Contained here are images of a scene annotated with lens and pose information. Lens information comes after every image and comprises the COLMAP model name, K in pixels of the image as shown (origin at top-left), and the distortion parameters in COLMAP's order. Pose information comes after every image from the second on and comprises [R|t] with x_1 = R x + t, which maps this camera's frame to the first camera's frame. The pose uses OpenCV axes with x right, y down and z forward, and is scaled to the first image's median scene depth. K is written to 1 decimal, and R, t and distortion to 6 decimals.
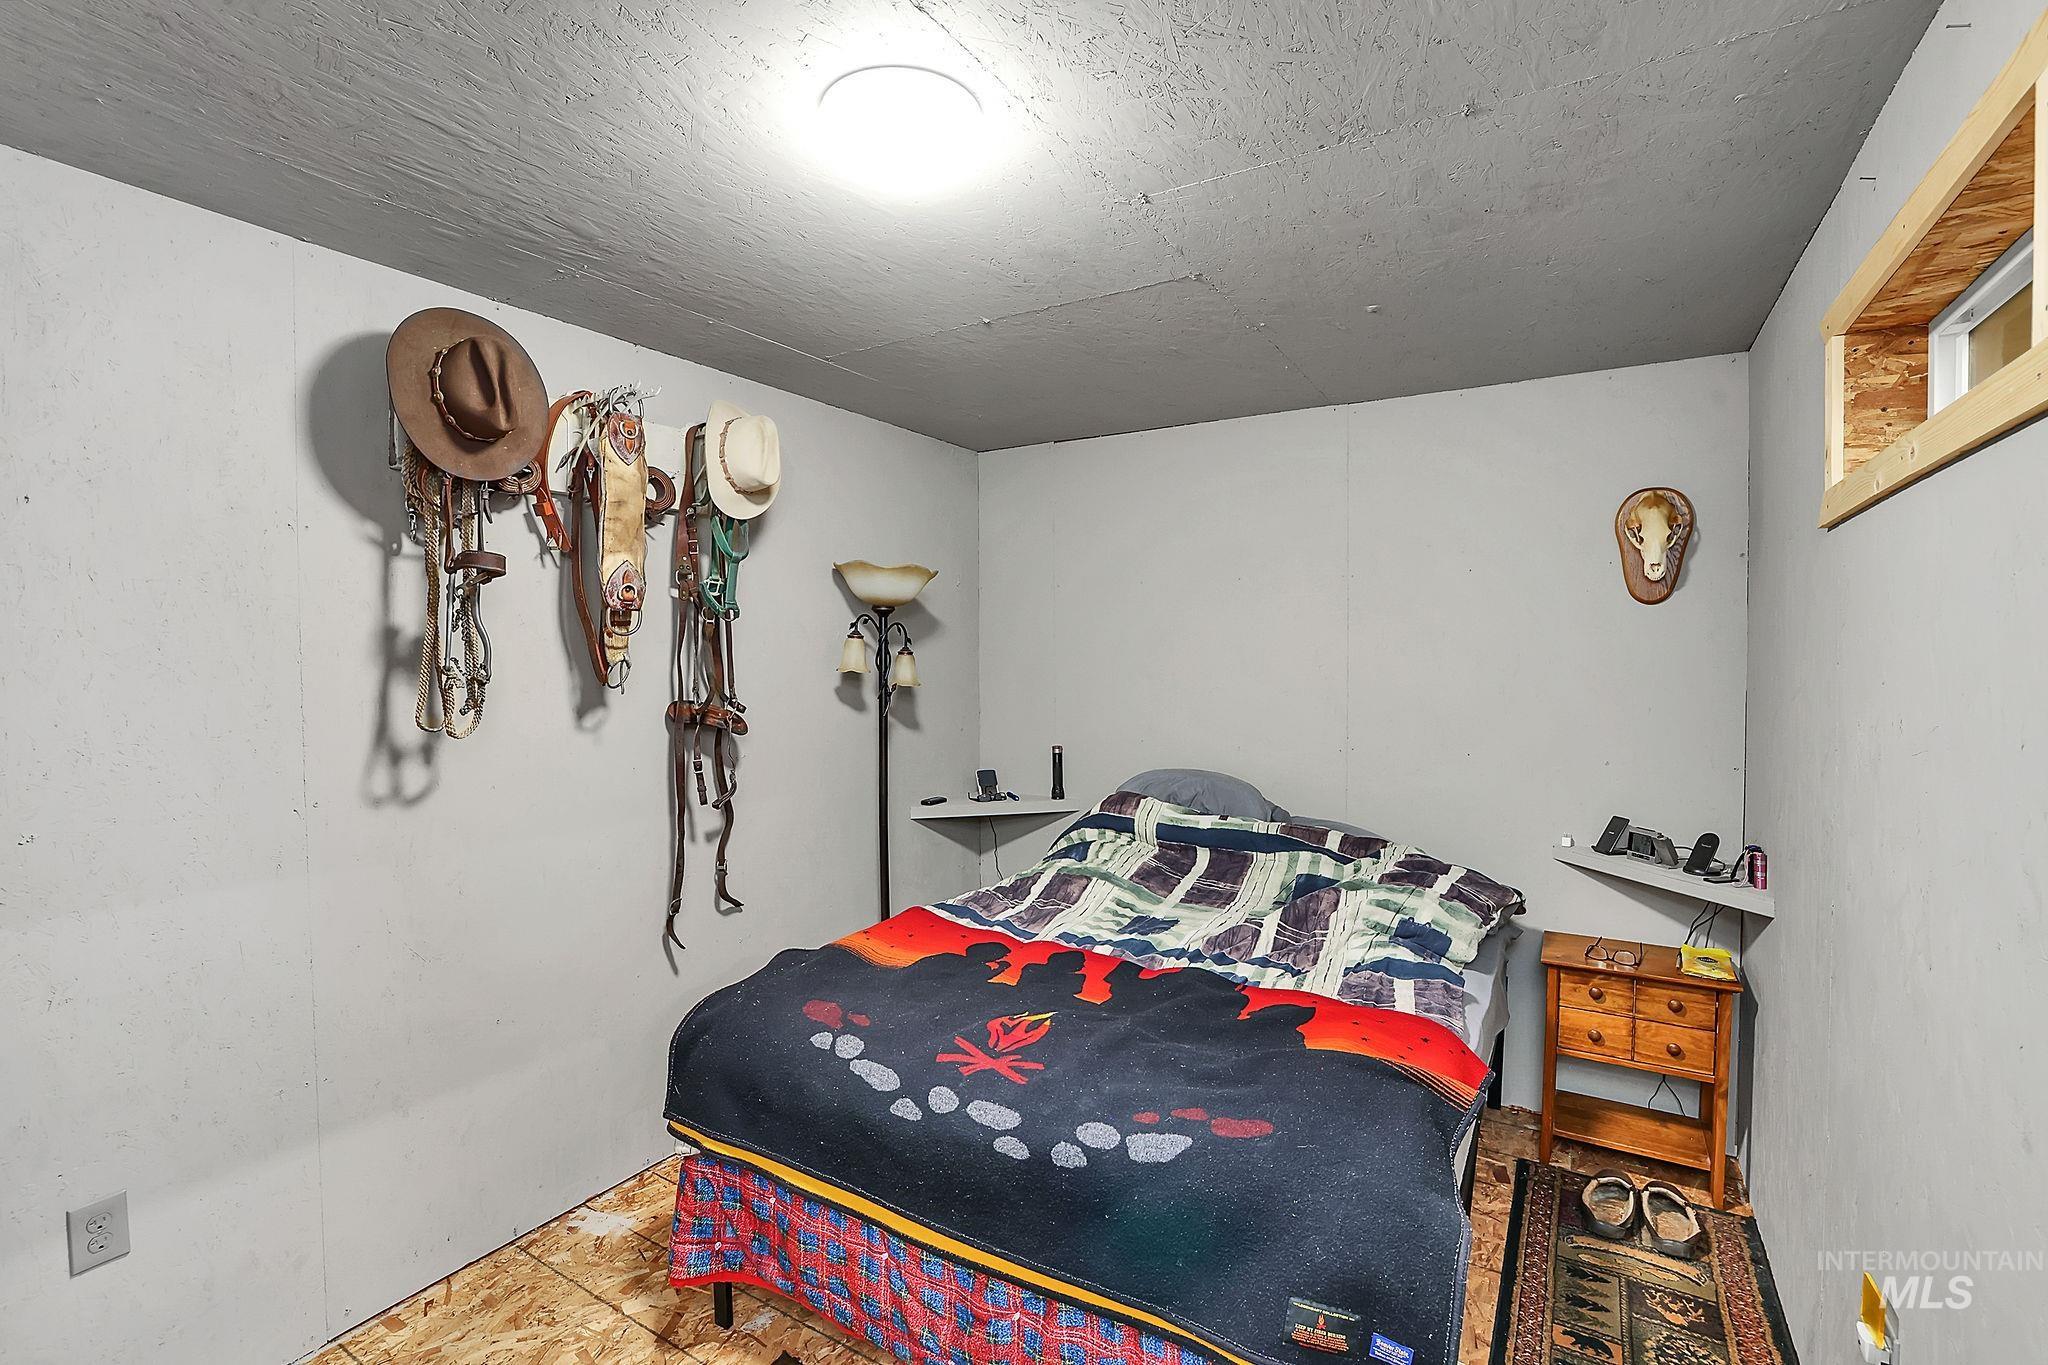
lens RADIAL K [[927.0, 0, 1023.4], [0, 927.0, 678.6], [0, 0, 1]] dist [-0.021278, 0.000509]
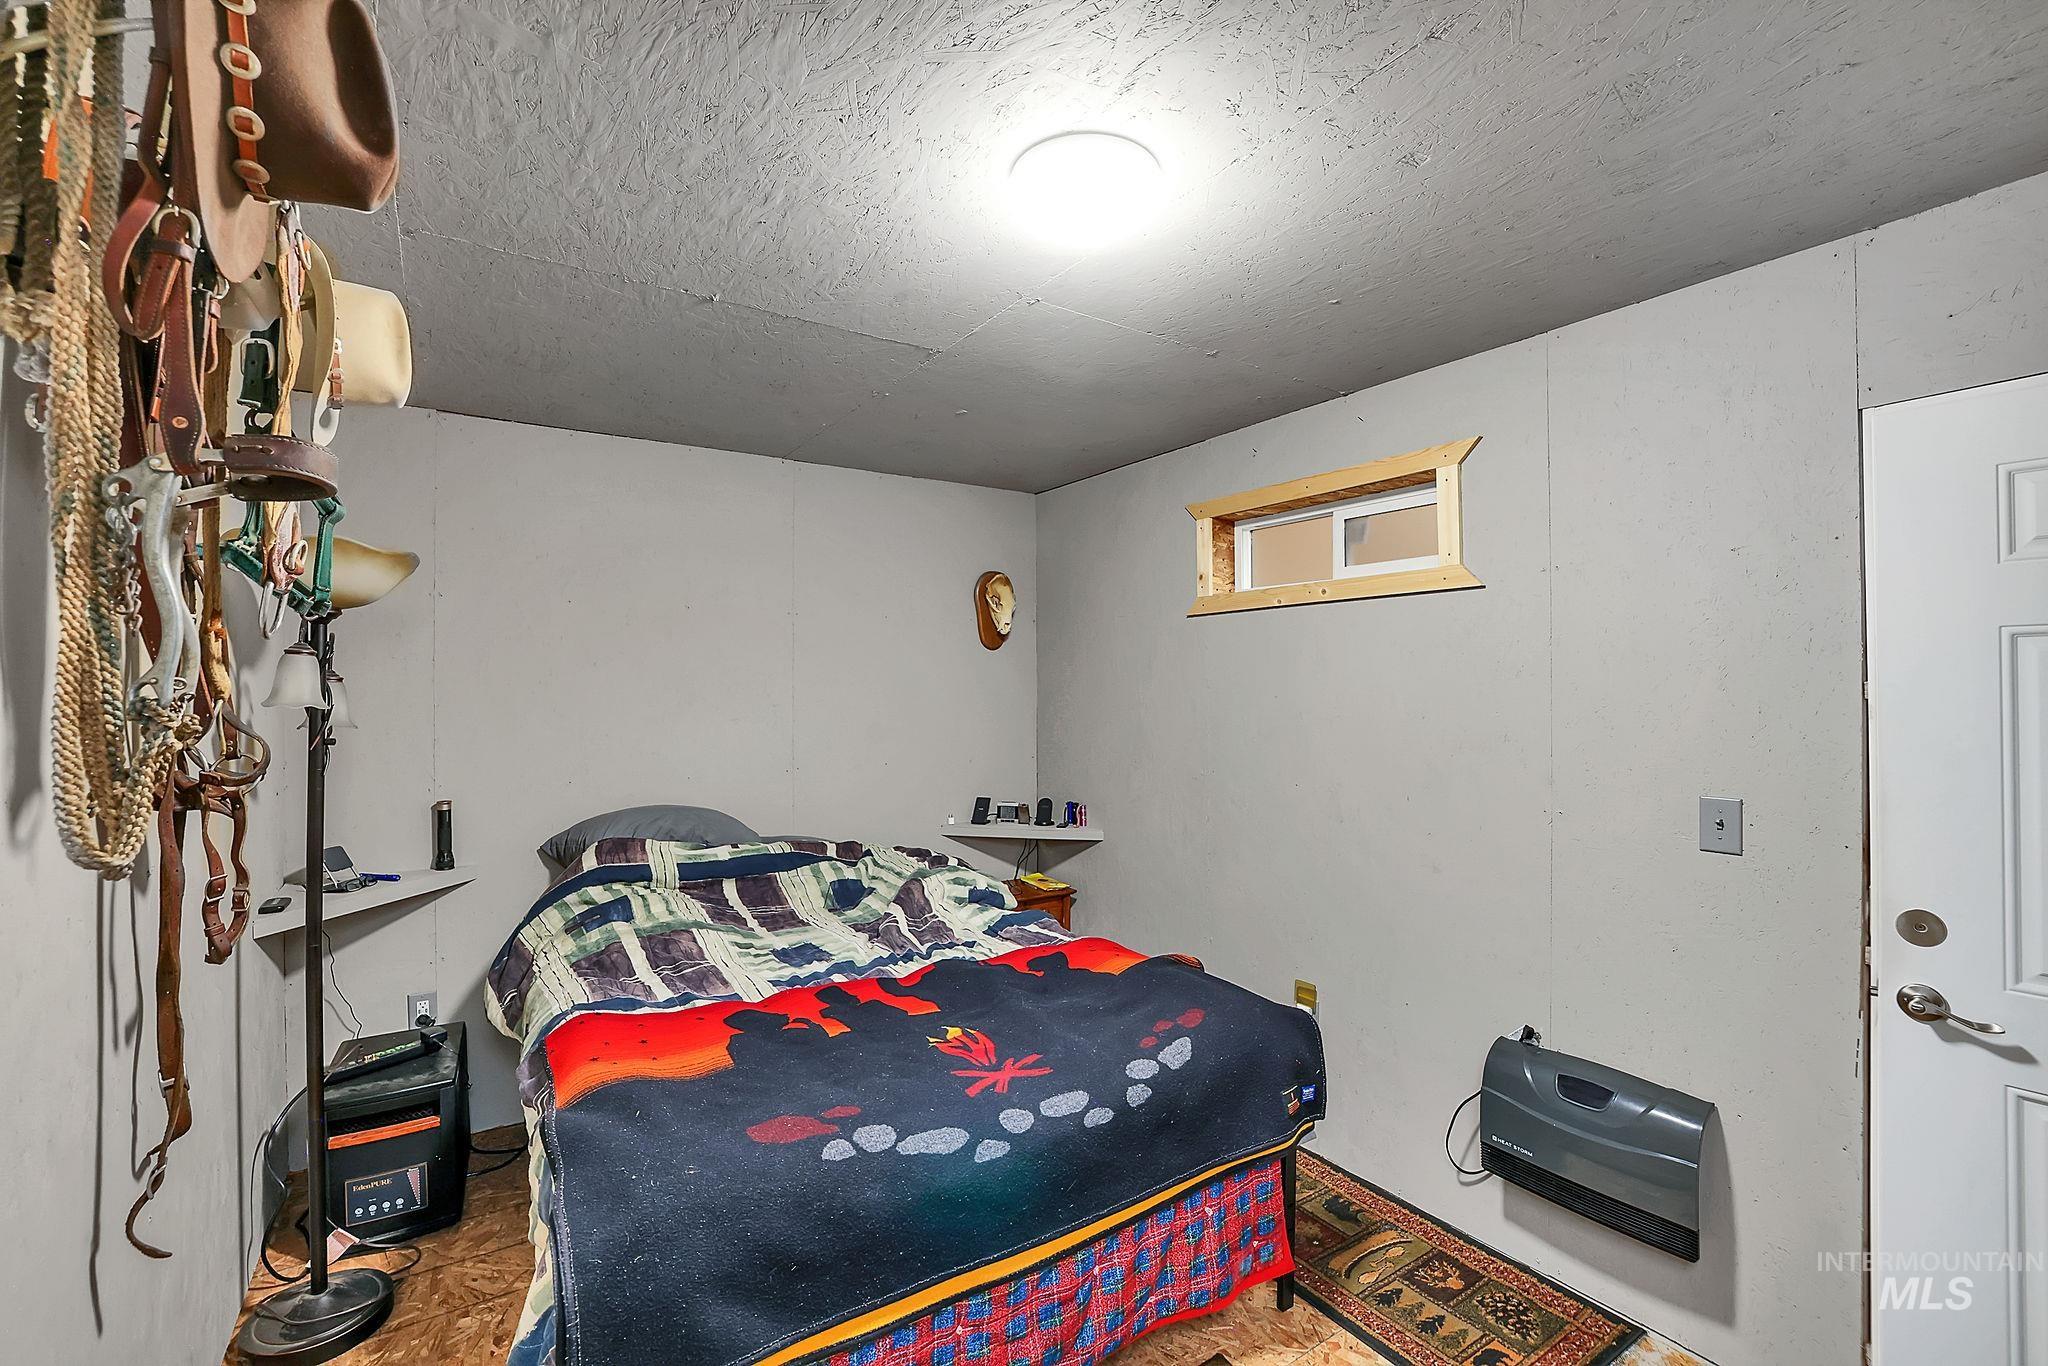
lens RADIAL K [[882.2, 0, 1029.2], [0, 882.2, 683.8], [0, 0, 1]] dist [-0.044146, 0.016603]
pose [[0.411736, 0.008963, 0.911259, -0.724787], [0.021956, 0.999564, -0.019751, 0.001266], [-0.911039, 0.028140, 0.411359, 0.445117]]
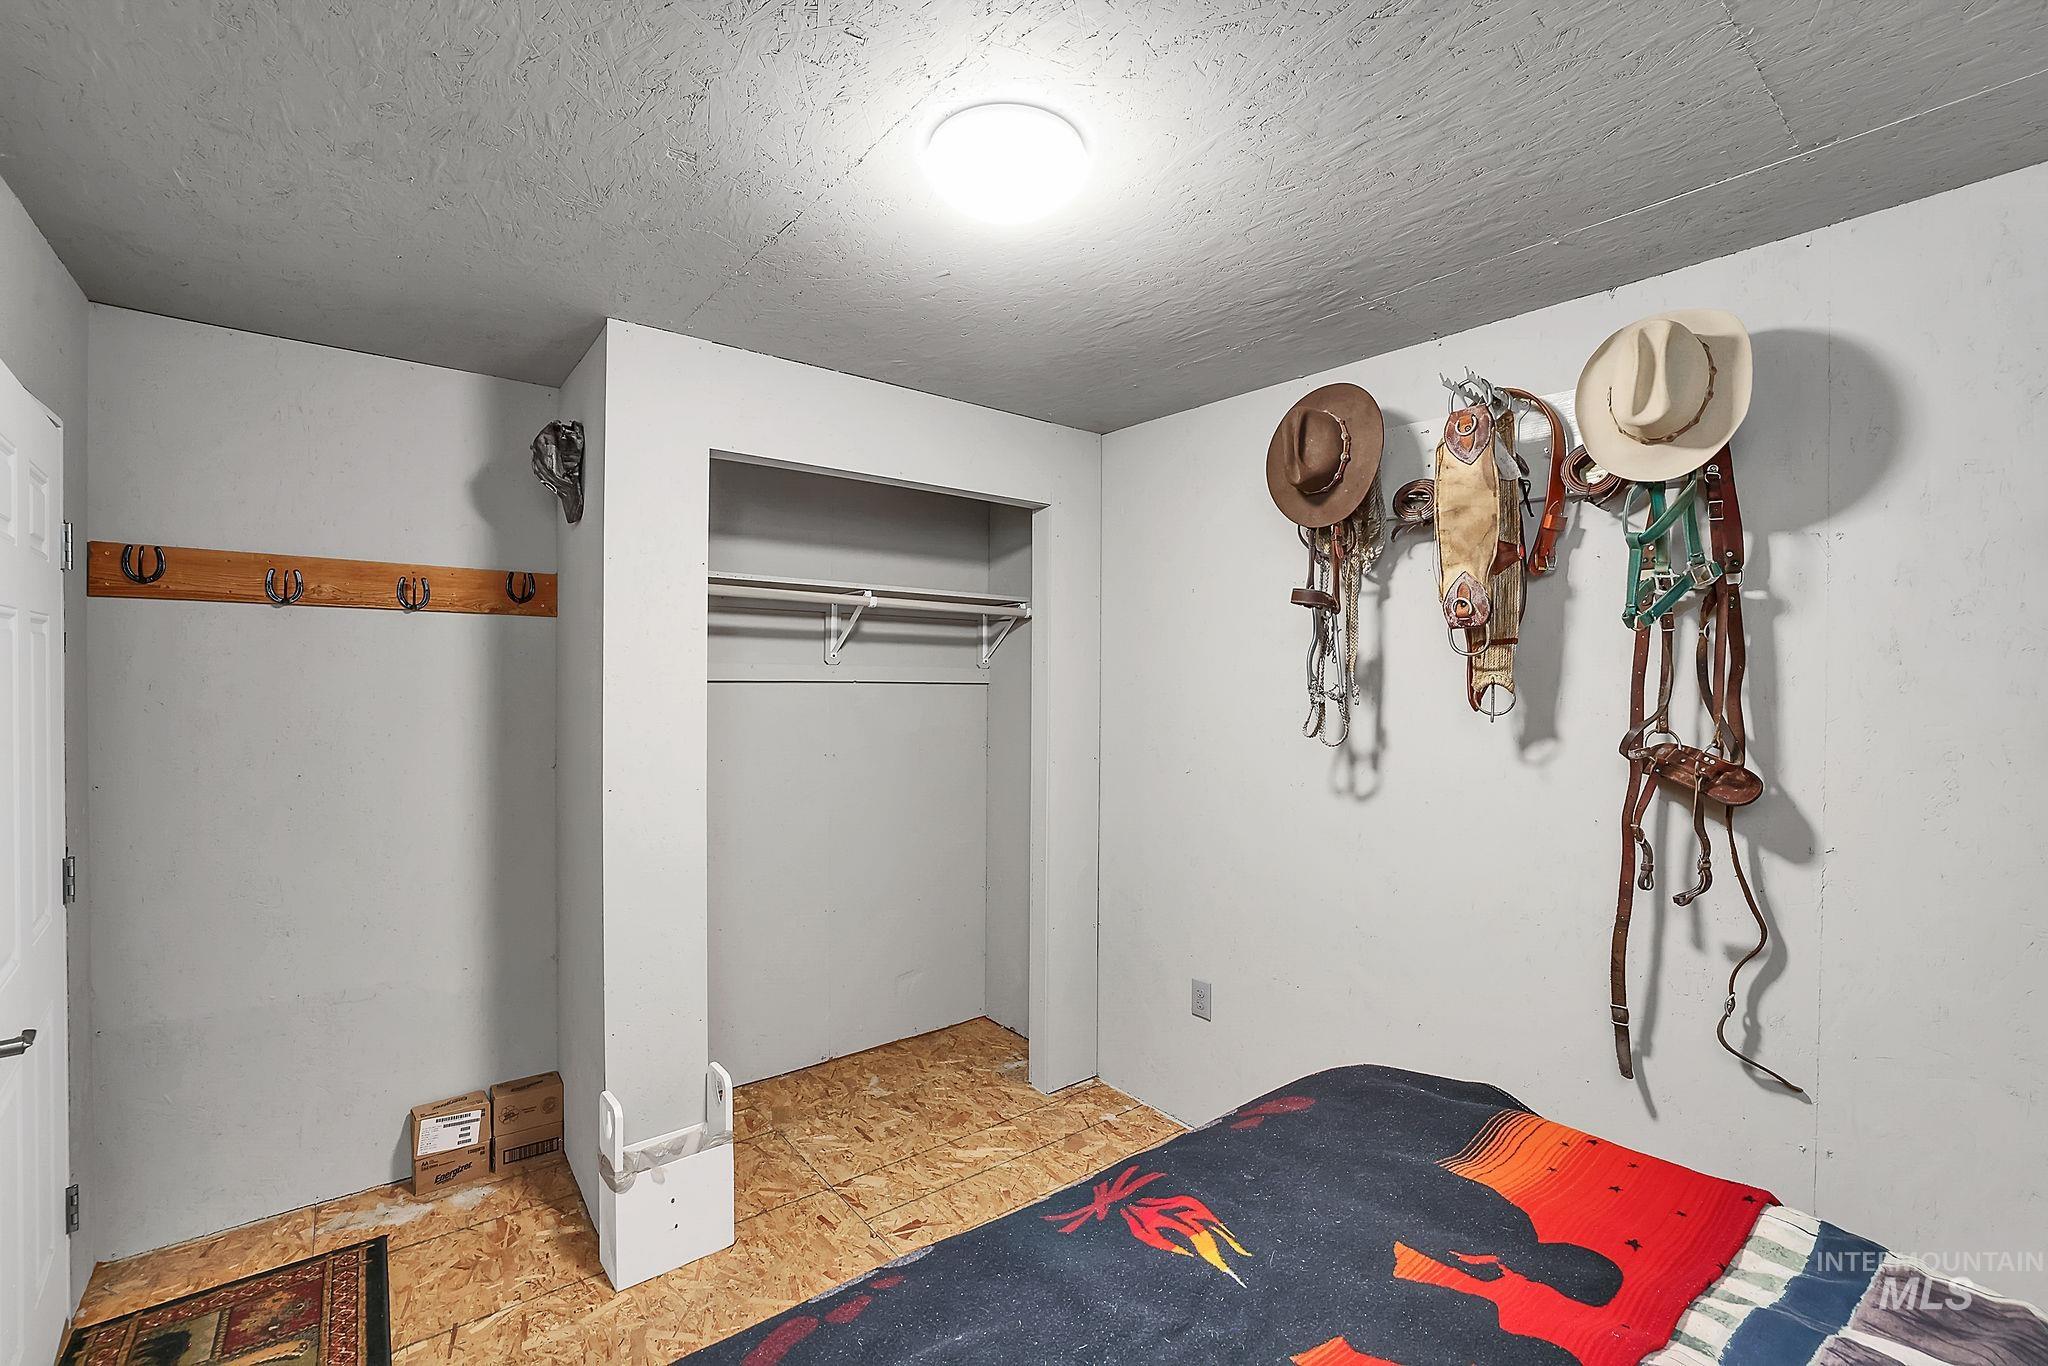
lens RADIAL K [[882.2, 0, 1029.2], [0, 882.2, 682.1], [0, 0, 1]] dist [-0.044146, 0.016603]
pose [[-0.335386, 0.005540, -0.942064, 0.528320], [-0.039124, 0.999038, 0.019804, -0.021937], [0.941268, 0.043500, -0.334847, 0.923281]]
